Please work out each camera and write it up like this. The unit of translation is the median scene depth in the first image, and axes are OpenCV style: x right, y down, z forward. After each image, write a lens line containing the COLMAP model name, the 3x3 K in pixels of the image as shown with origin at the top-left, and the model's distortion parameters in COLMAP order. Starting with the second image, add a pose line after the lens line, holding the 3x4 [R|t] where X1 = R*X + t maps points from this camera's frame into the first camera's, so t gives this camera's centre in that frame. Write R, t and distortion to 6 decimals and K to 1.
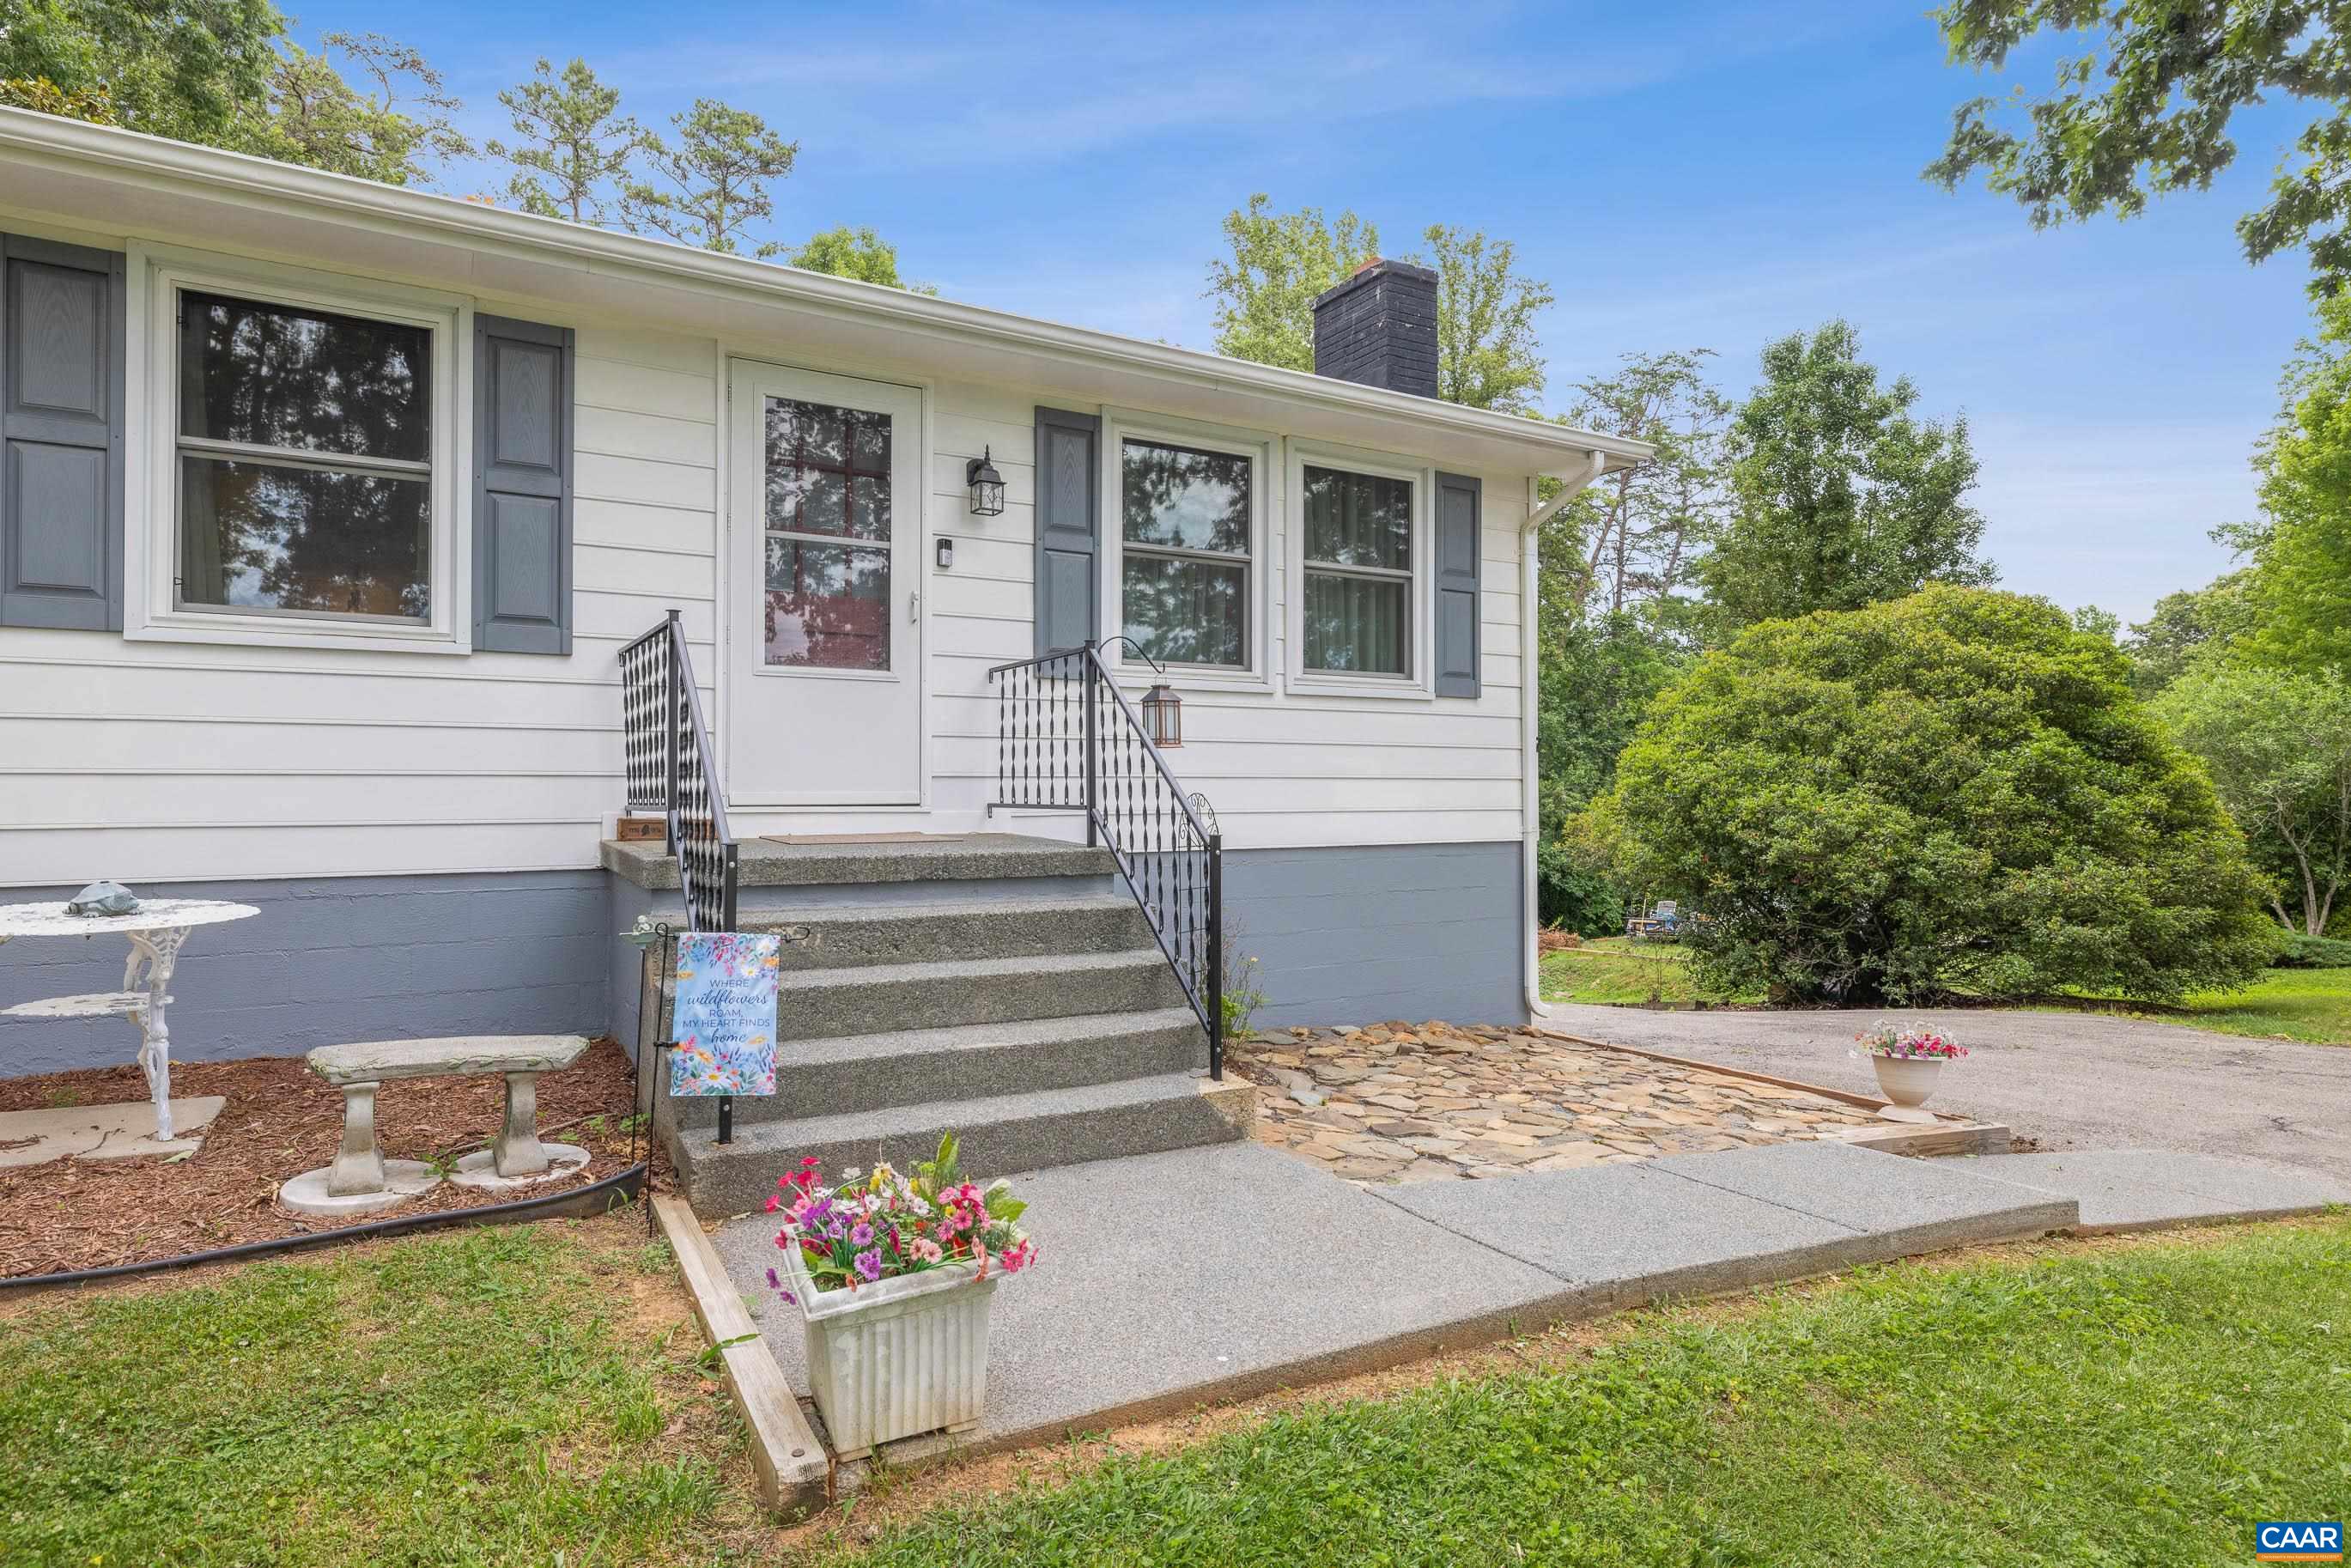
lens RADIAL K [[1259.5, 0, 1165.8], [0, 1259.5, 798.6], [0, 0, 1]] dist [0.018705, -0.019824]
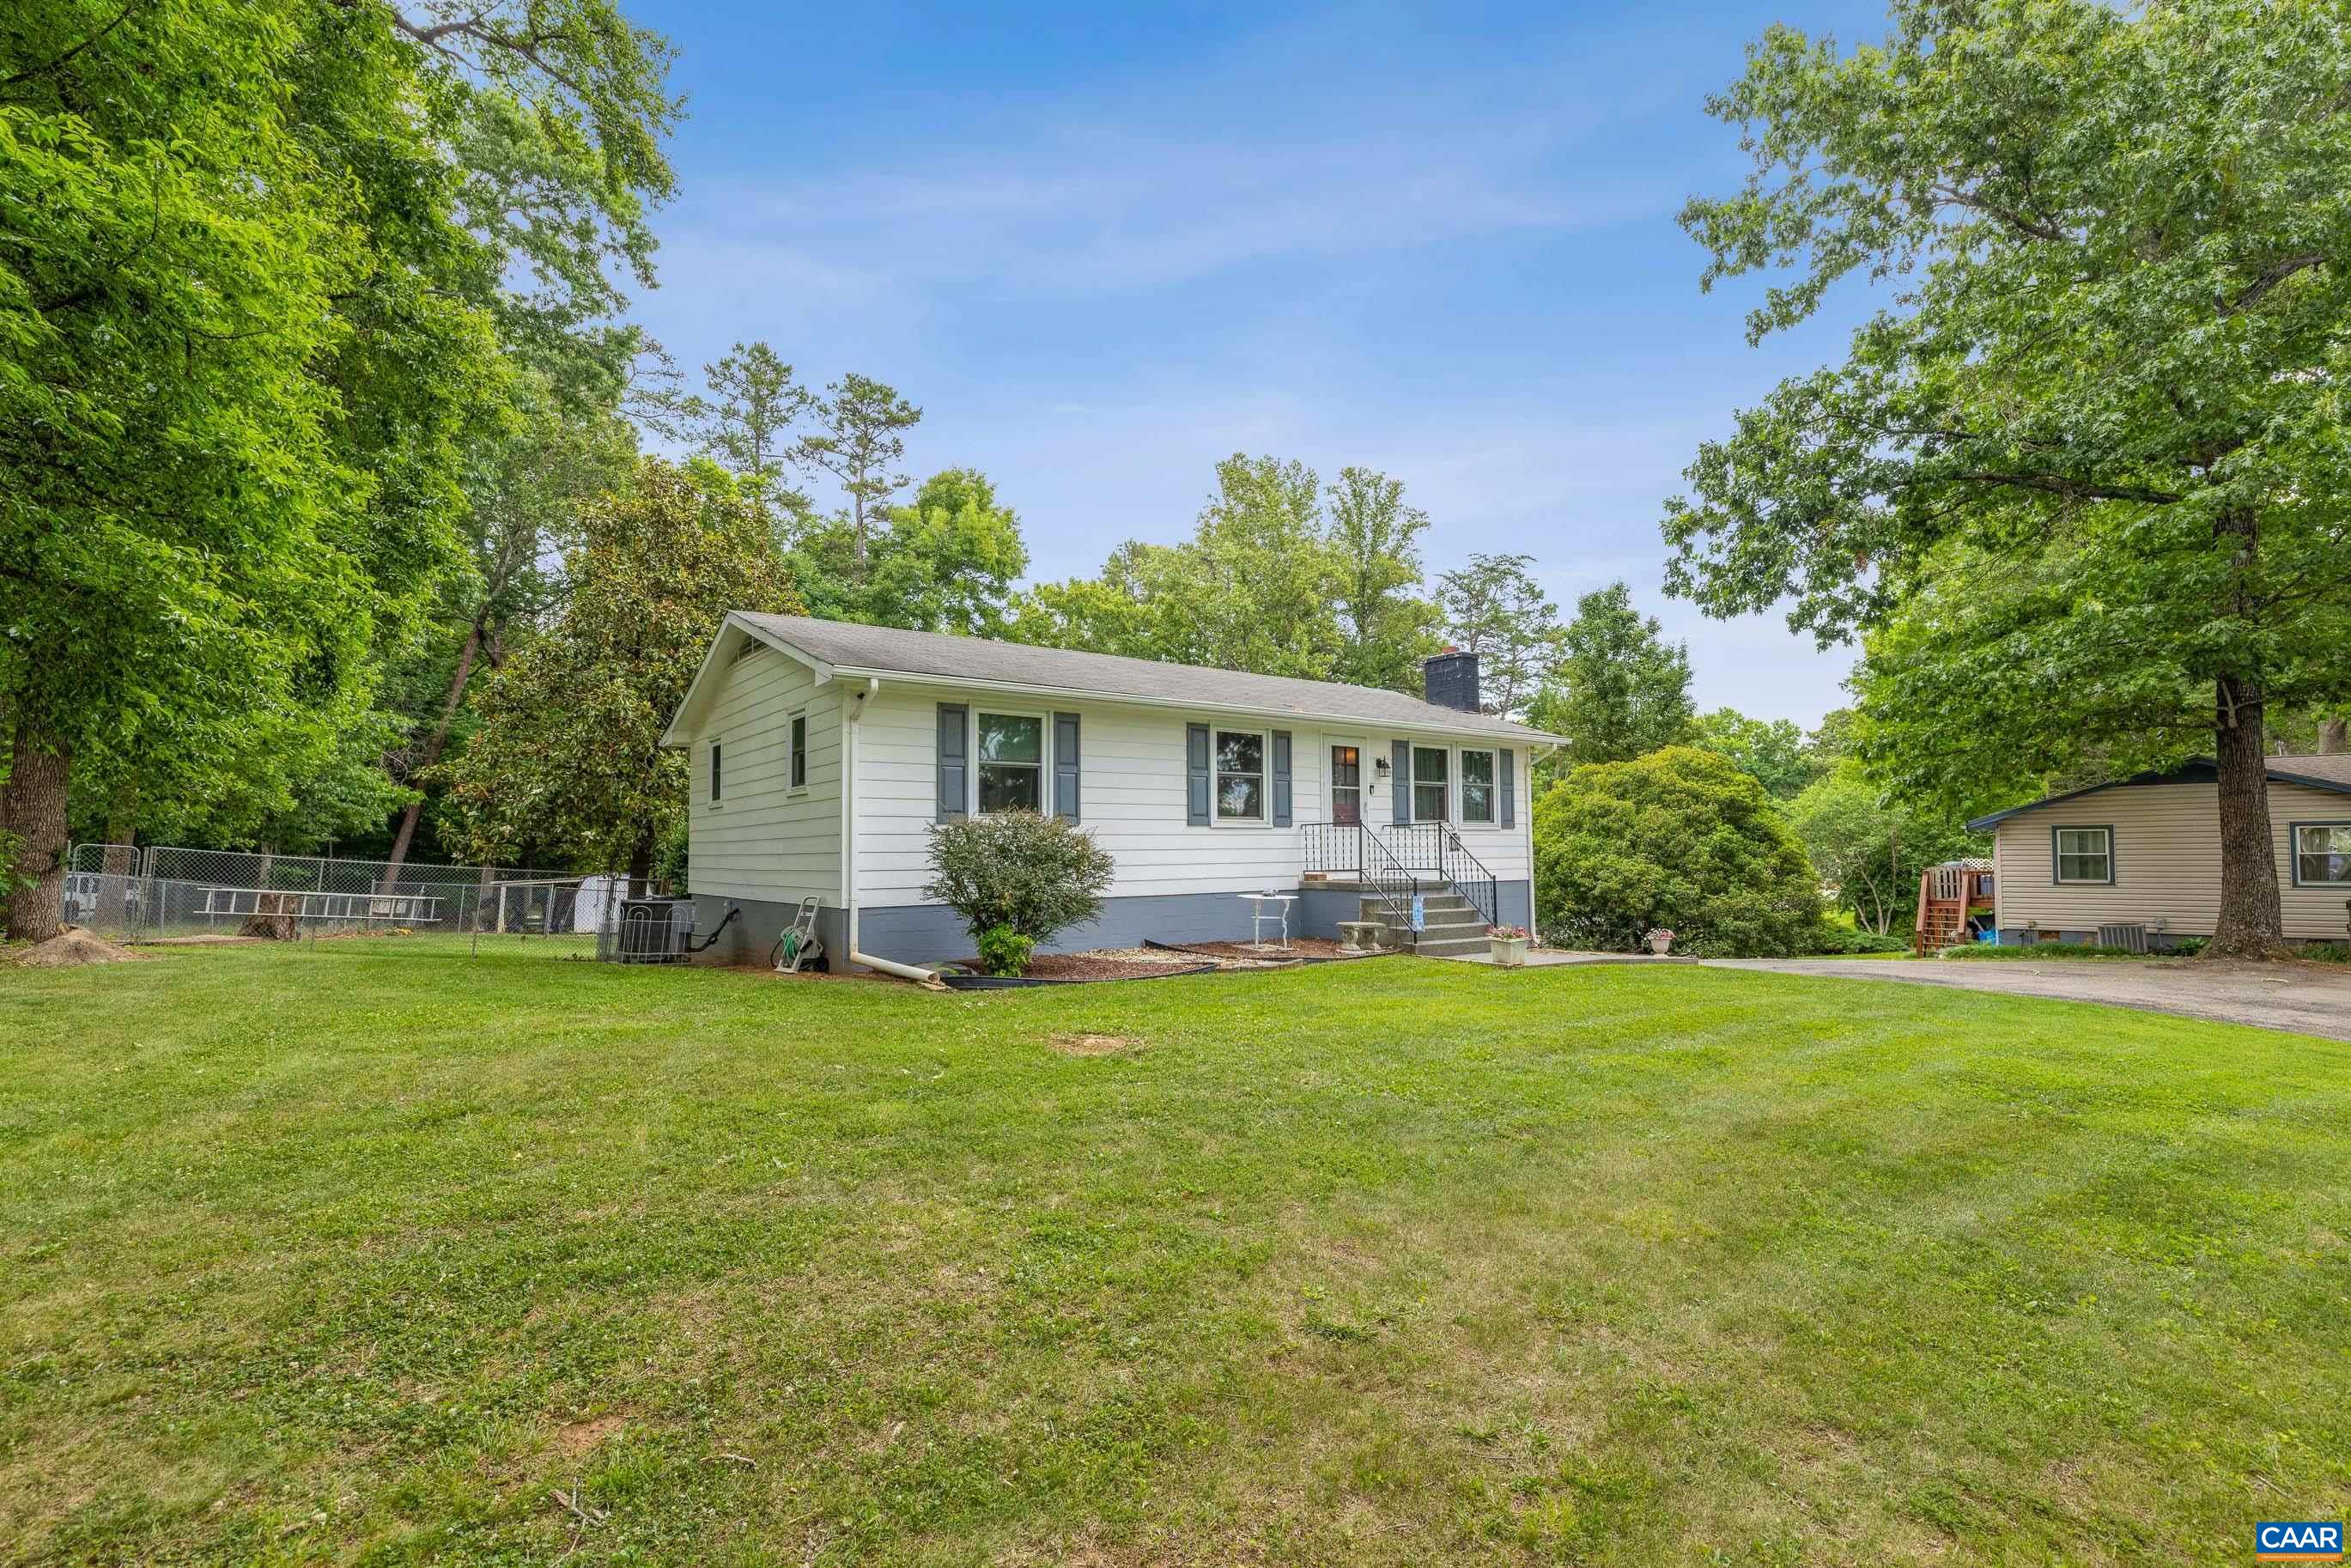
lens RADIAL K [[1072.8, 0, 1225.3], [0, 1072.8, 830.5], [0, 0, 1]] dist [0.004705, 0.000329]
pose [[0.989609, -0.008908, 0.143505, -0.324345], [0.013436, 0.999441, -0.030618, -0.005215], [-0.143152, 0.032228, 0.989176, -0.558616]]
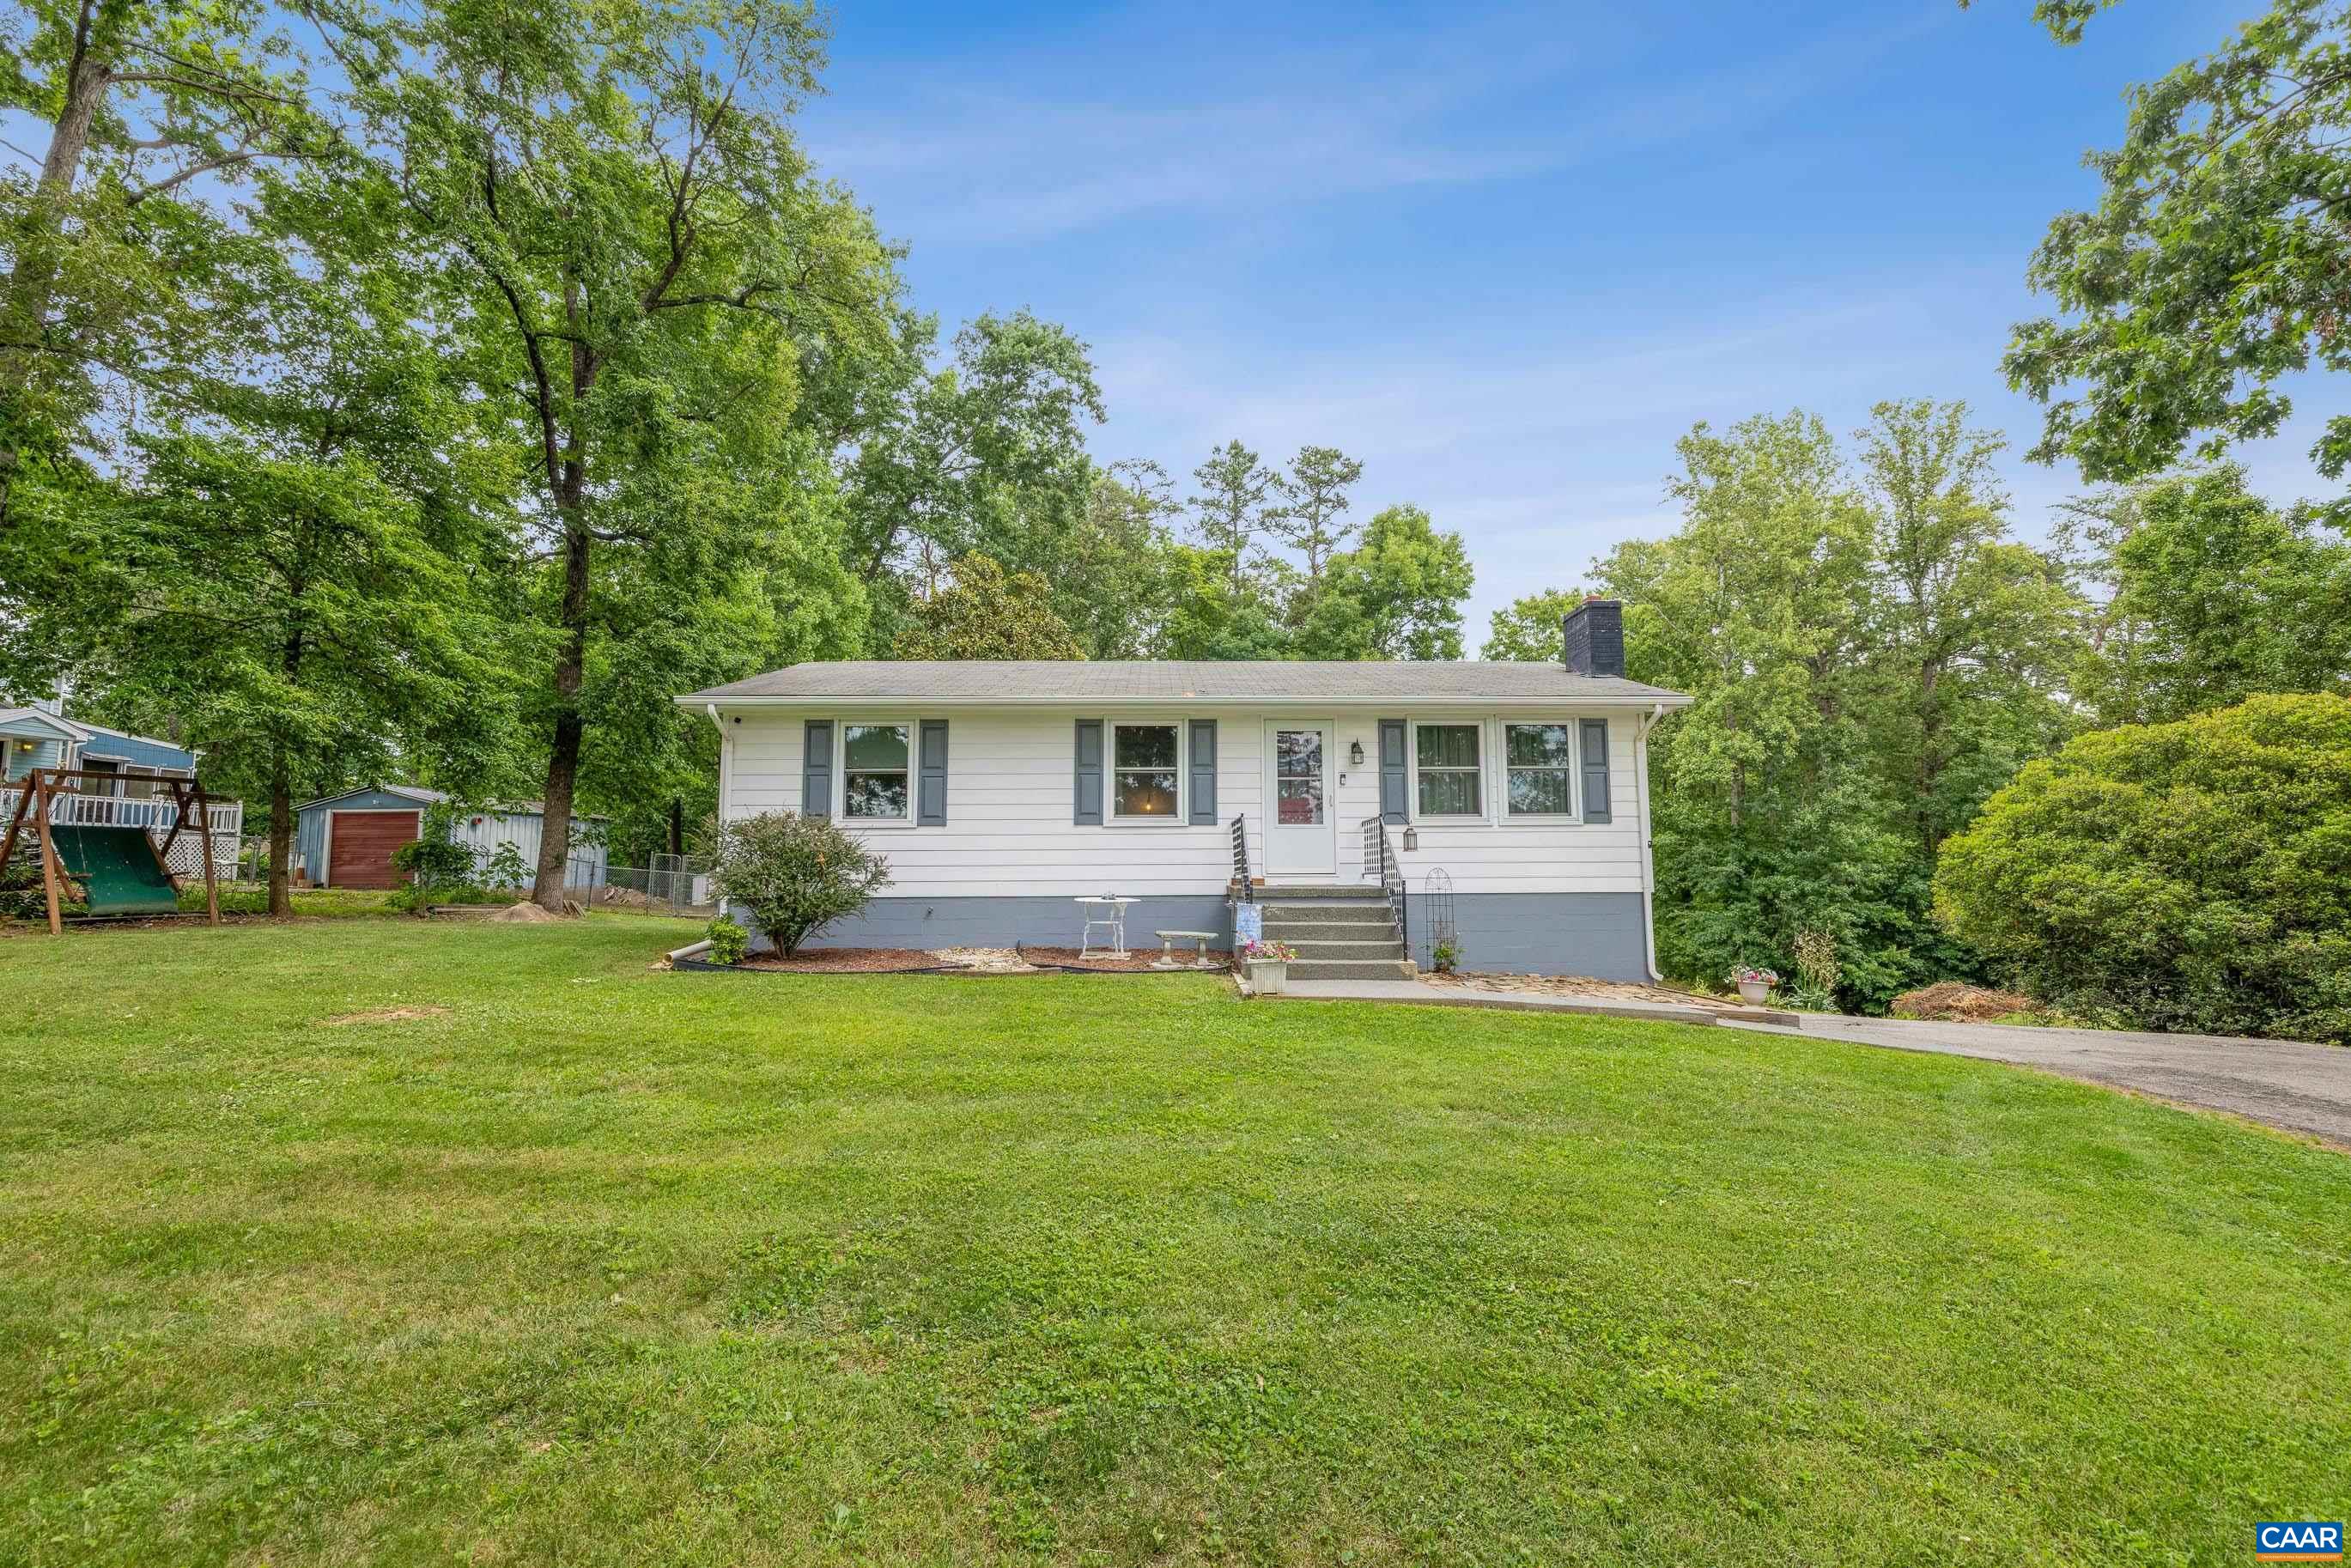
lens RADIAL K [[991.2, 0, 1175.5], [0, 991.2, 784.0], [0, 0, 1]] dist [0.001581, 0.000476]
pose [[0.875421, -0.050011, -0.480768, 0.183226], [0.000800, 0.994782, -0.102023, 0.010383], [0.483361, 0.088929, 0.870892, -0.350342]]
